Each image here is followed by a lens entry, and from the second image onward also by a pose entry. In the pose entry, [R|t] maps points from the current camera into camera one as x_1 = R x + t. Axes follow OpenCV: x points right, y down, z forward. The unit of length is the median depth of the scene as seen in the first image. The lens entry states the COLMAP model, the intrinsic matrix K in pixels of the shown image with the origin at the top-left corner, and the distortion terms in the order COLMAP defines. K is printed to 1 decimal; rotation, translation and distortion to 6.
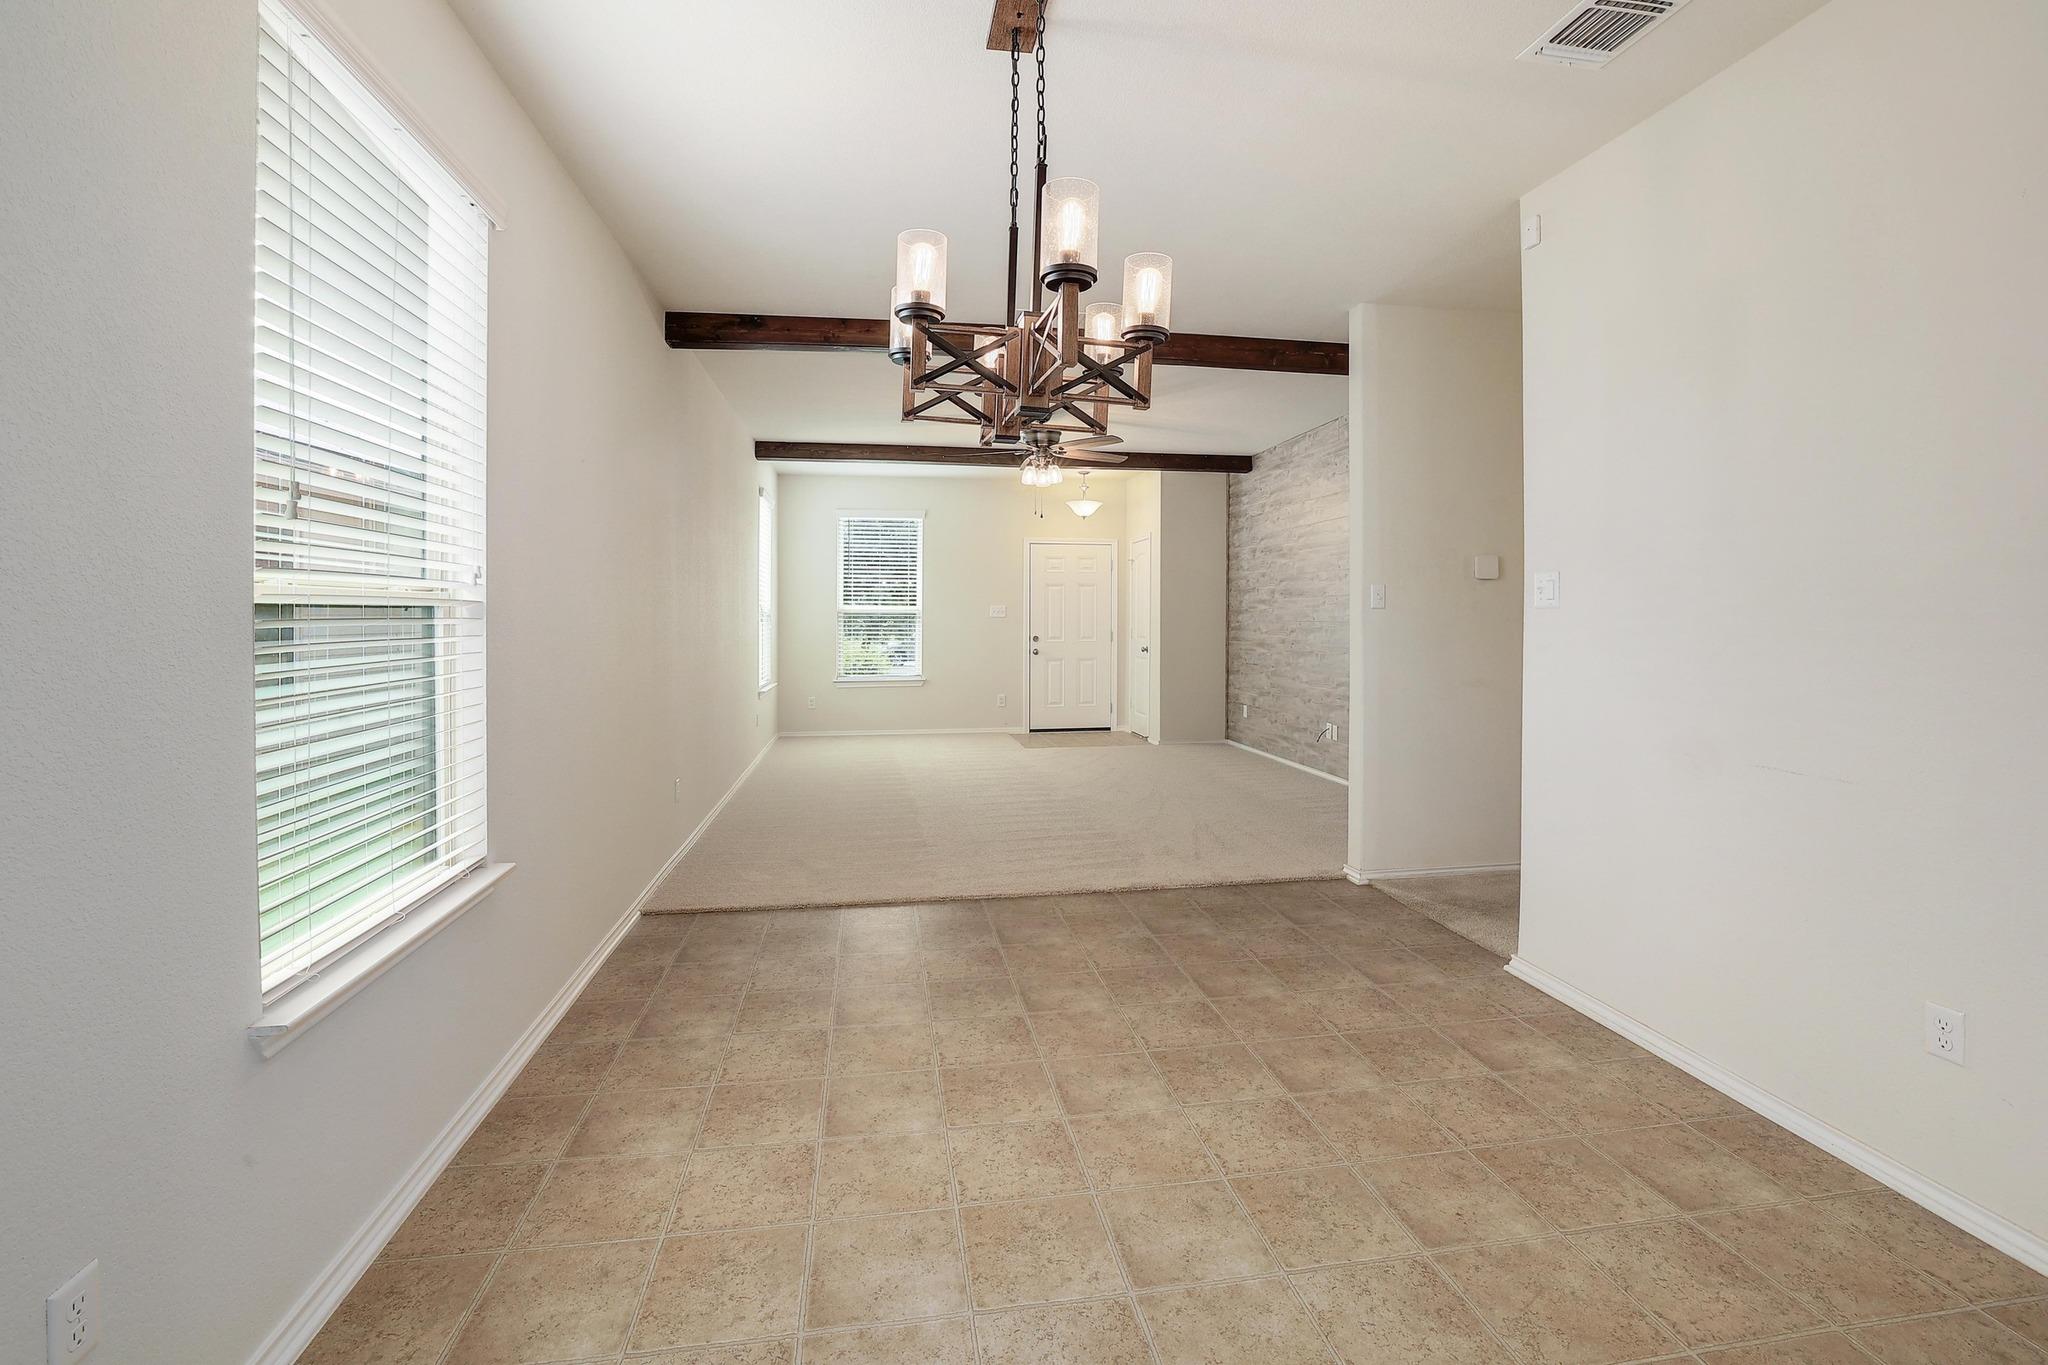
lens RADIAL K [[897.0, 0, 1024.9], [0, 897.0, 639.7], [0, 0, 1]] dist [-0.039639, 0.009309]
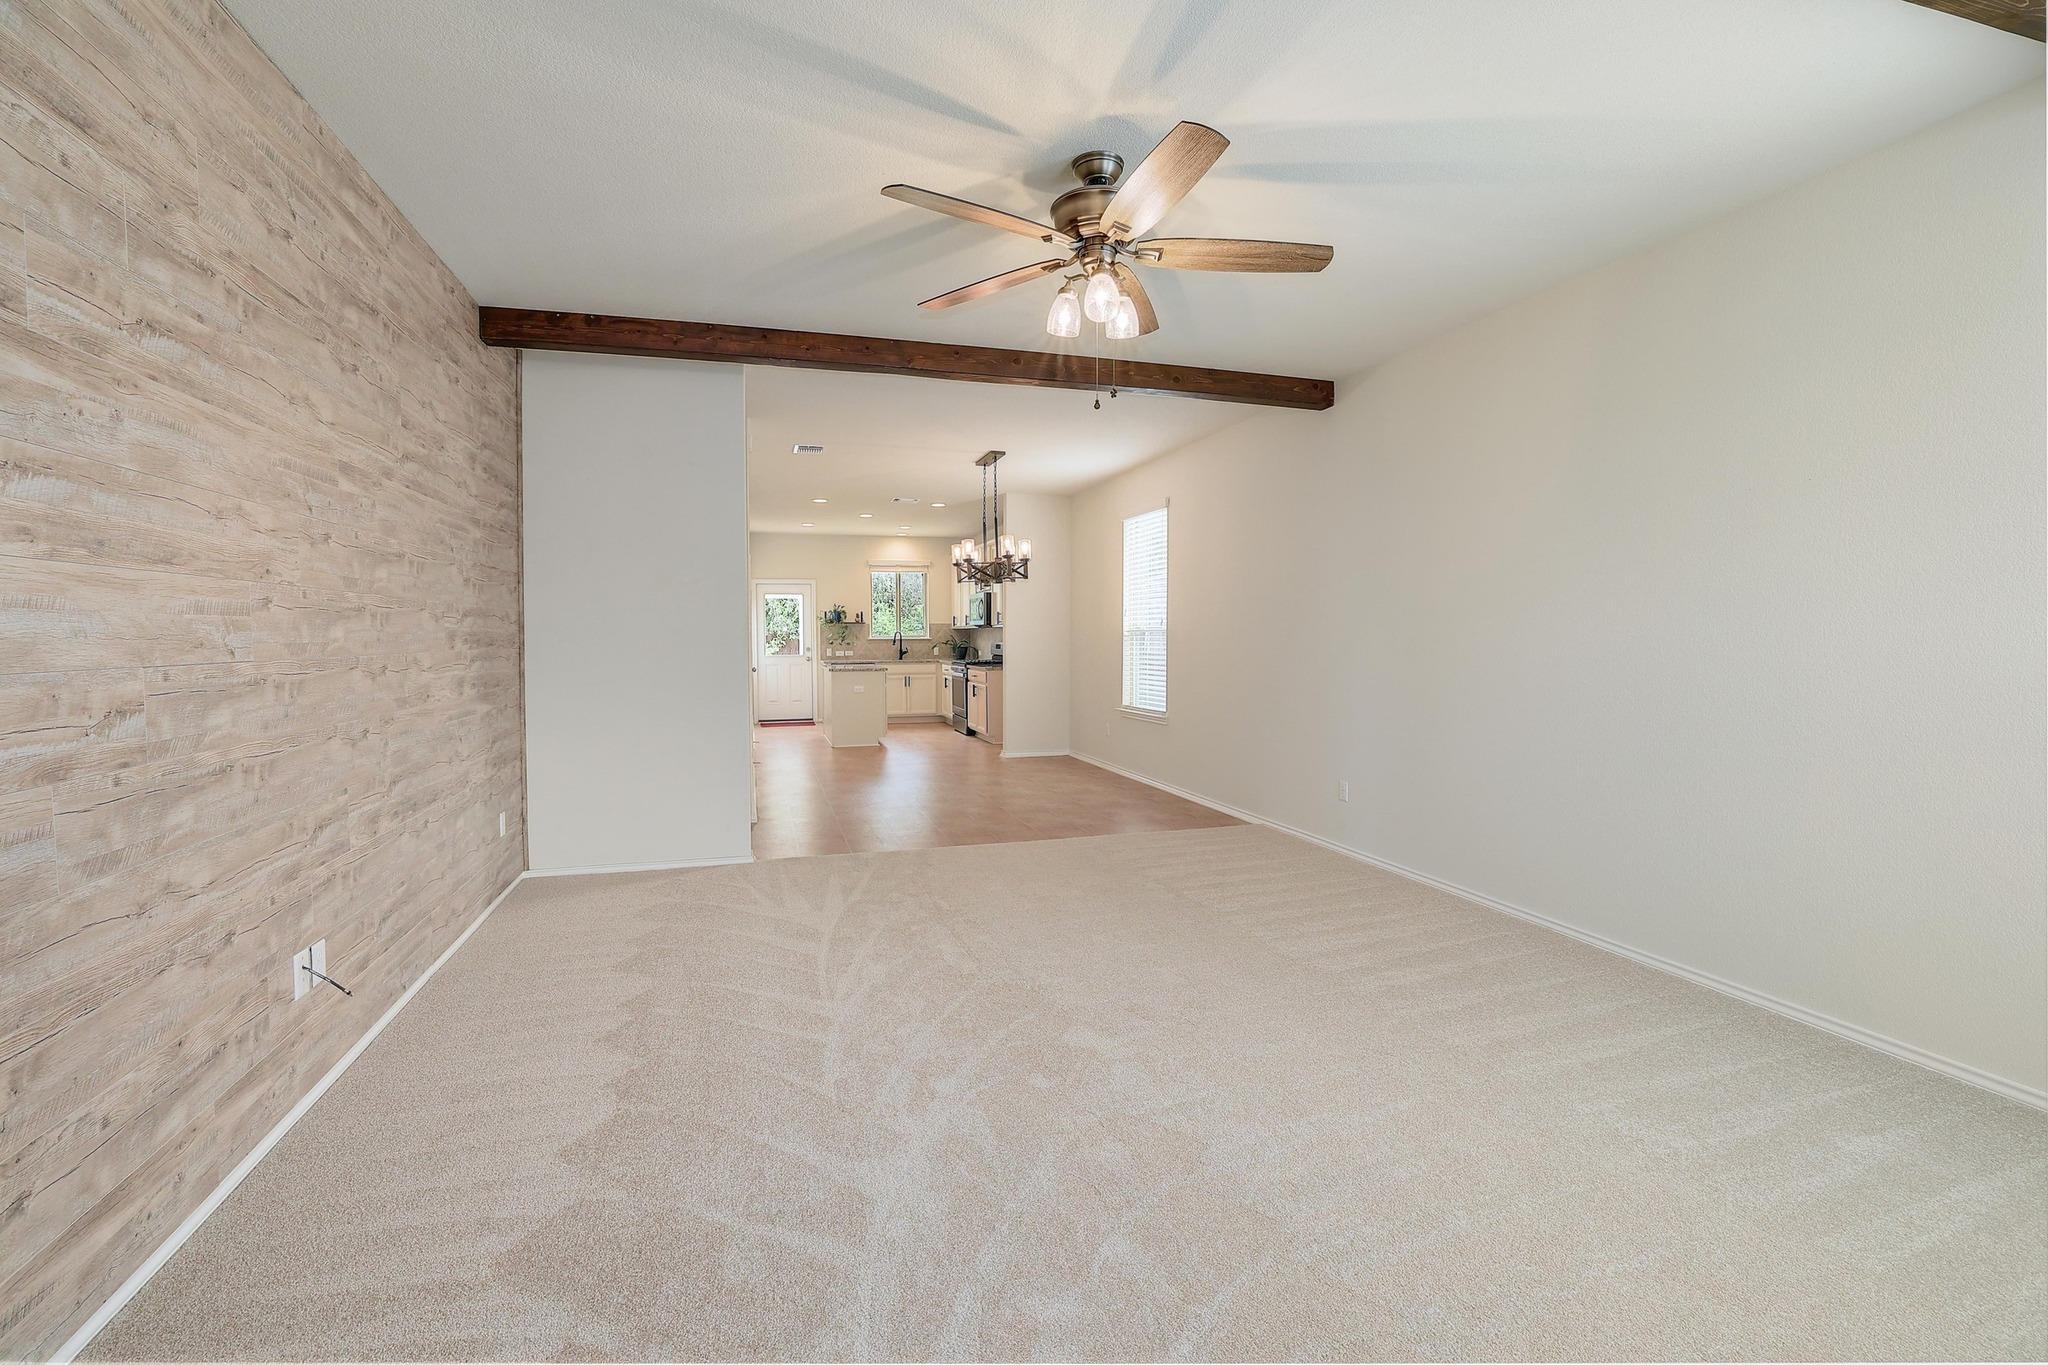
lens RADIAL K [[884.1, 0, 1024.0], [0, 884.1, 682.5], [0, 0, 1]] dist [-0.035571, 0.008957]
pose [[-0.990291, 0.011074, -0.138565, 0.085773], [-0.000137, 0.996743, 0.080639, -0.030286], [0.139007, 0.079875, -0.987065, 1.086977]]
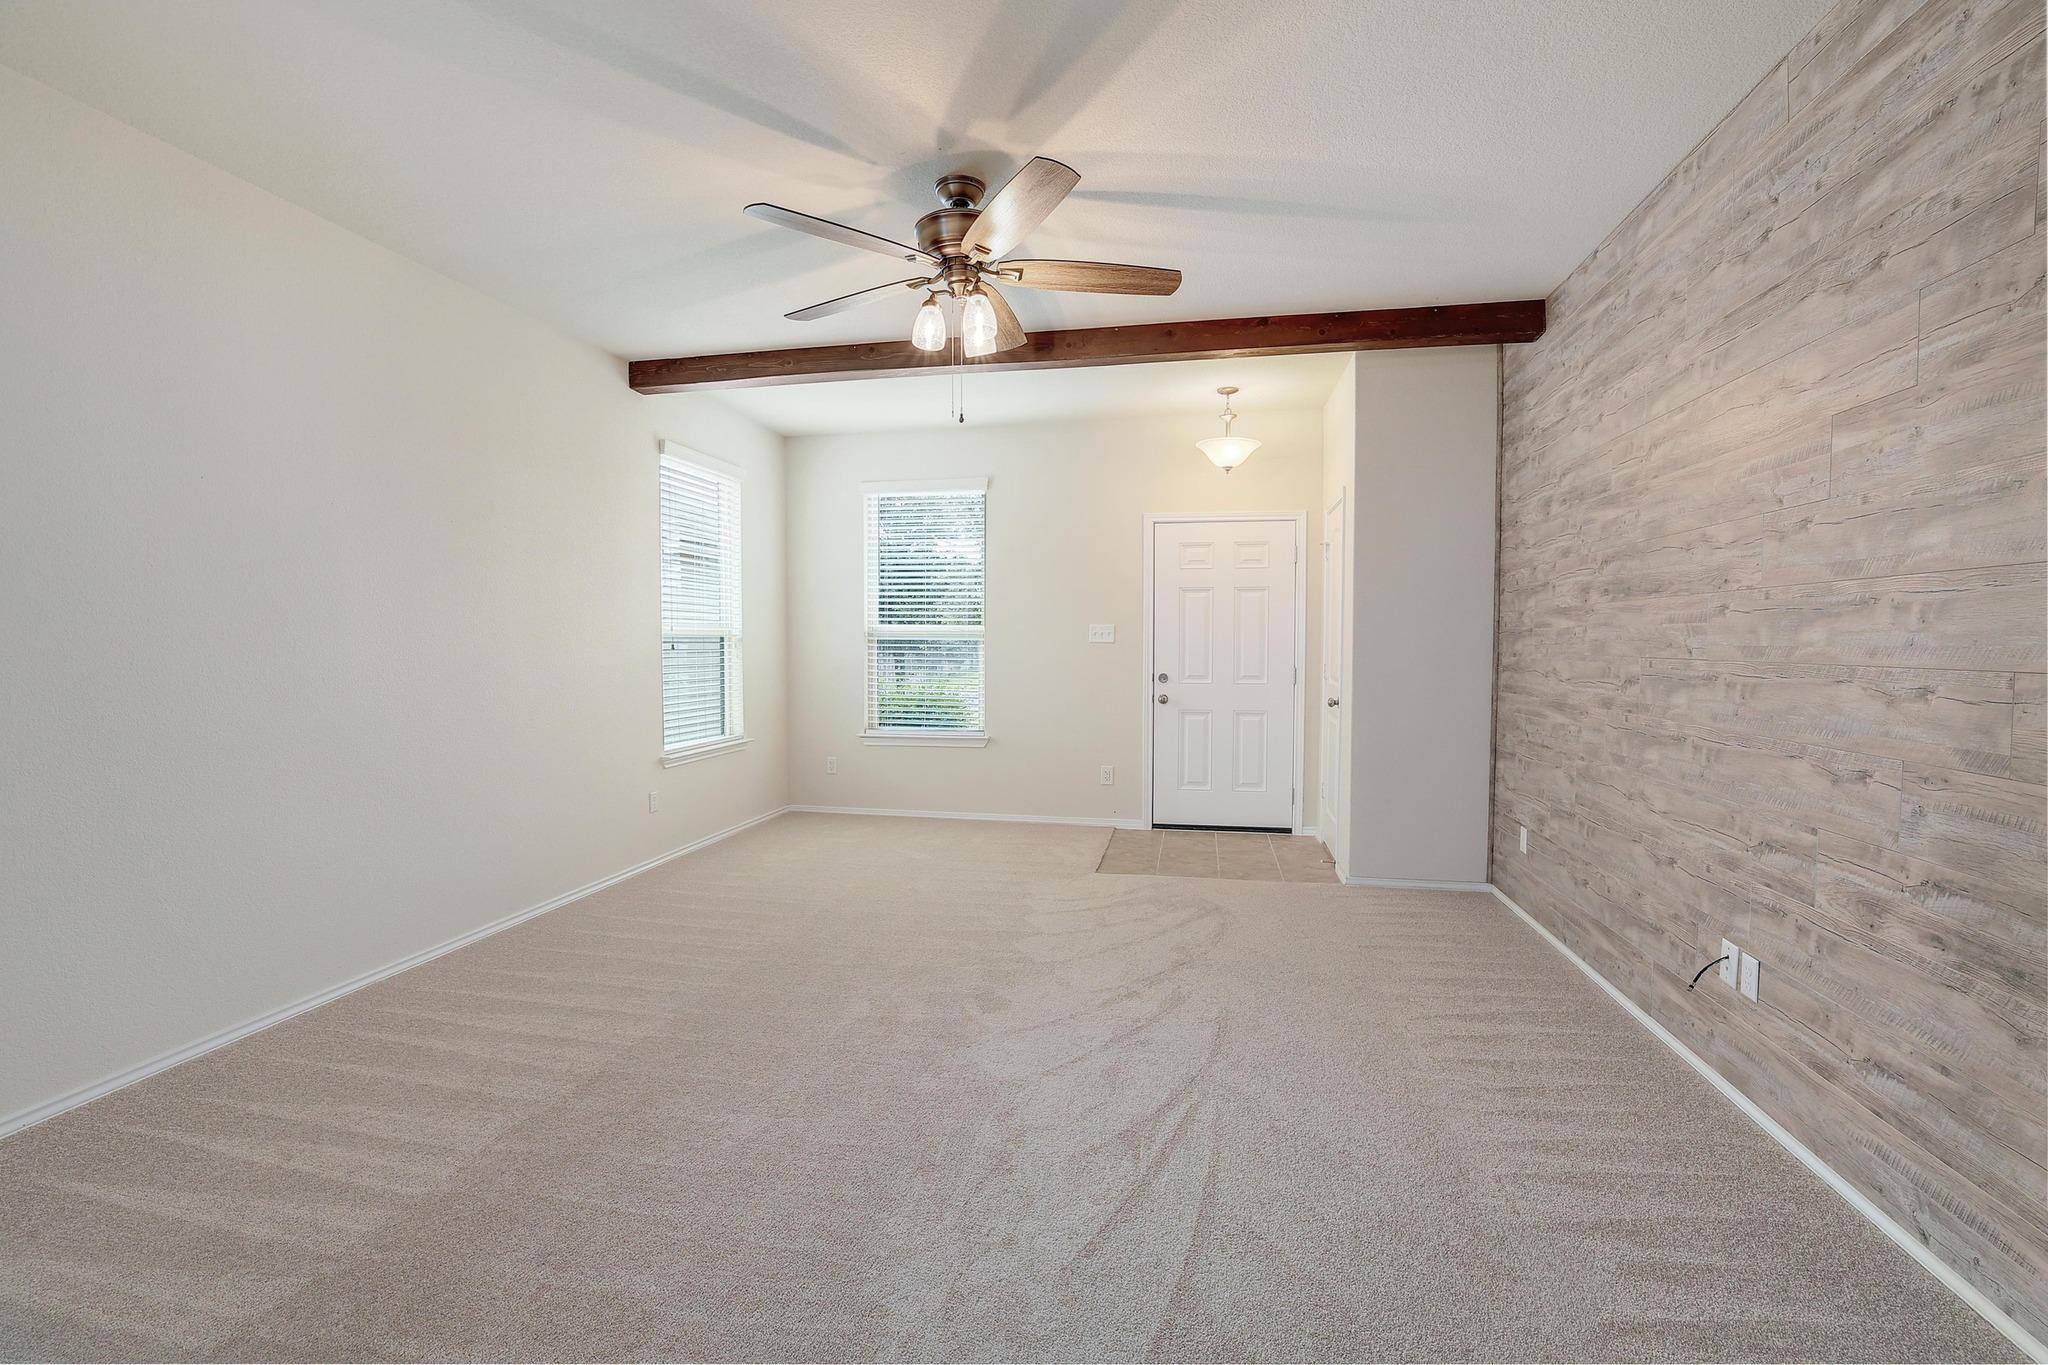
lens RADIAL K [[880.9, 0, 1024.0], [0, 880.9, 682.5], [0, 0, 1]] dist [-0.041408, 0.015468]
pose [[0.935790, 0.017411, -0.352128, 0.154943], [-0.009402, 0.999657, 0.024441, -0.013846], [0.352433, -0.019561, 0.935633, 0.458876]]
